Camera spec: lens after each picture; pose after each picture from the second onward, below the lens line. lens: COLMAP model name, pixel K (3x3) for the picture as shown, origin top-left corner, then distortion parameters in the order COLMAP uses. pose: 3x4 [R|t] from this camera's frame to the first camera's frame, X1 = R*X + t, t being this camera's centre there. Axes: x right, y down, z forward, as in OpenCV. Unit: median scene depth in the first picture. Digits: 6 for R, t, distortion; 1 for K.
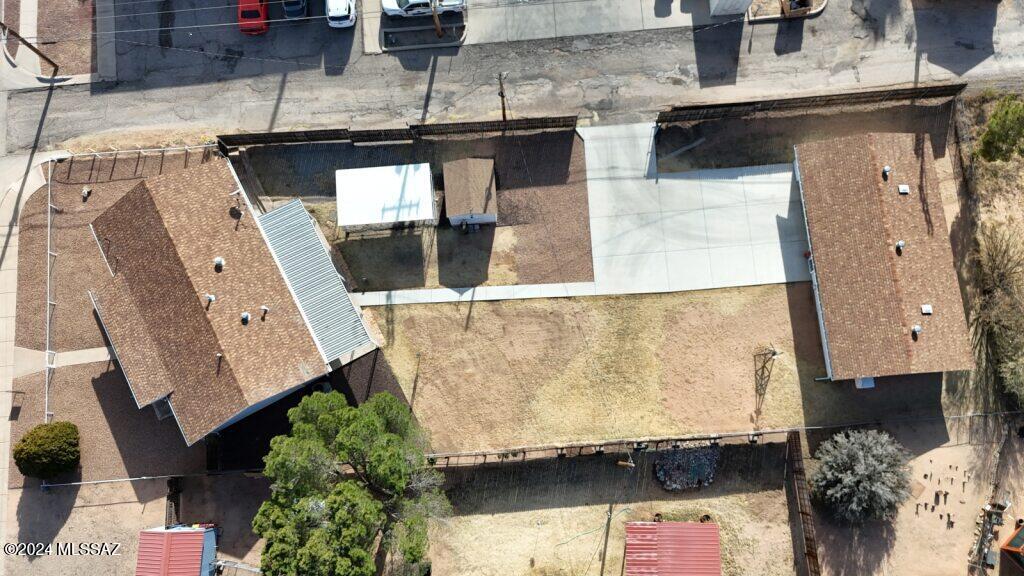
lens RADIAL K [[742.2, 0, 512.0], [0, 742.2, 288.0], [0, 0, 1]] dist [0.010171, -0.002778]
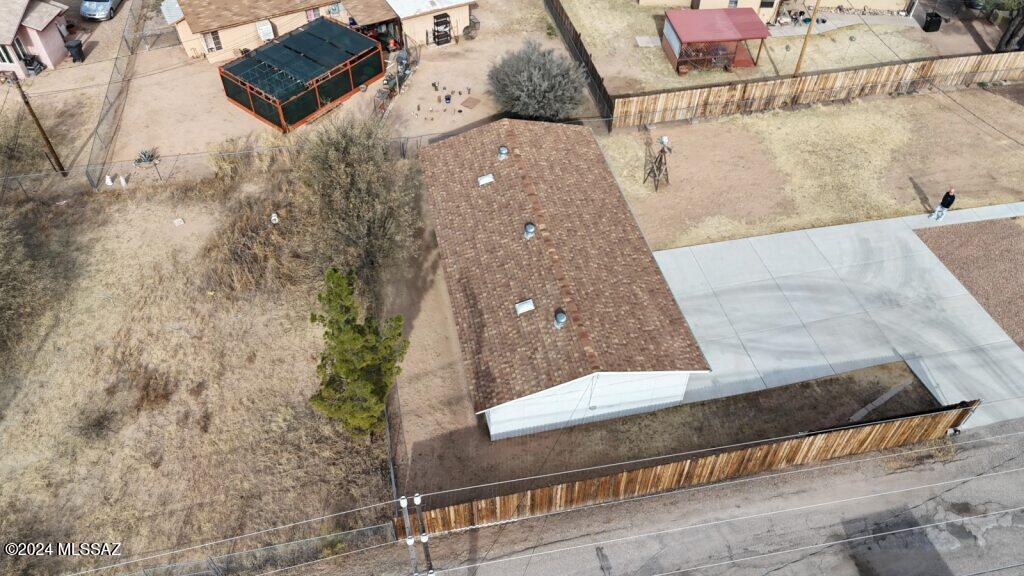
lens RADIAL K [[742.2, 0, 512.0], [0, 742.2, 288.0], [0, 0, 1]] dist [0.010171, -0.002778]
pose [[-0.991838, 0.094259, -0.085866, 0.558038], [-0.124325, -0.565434, 0.815370, -0.573104], [0.028304, 0.819390, 0.572537, 0.628467]]
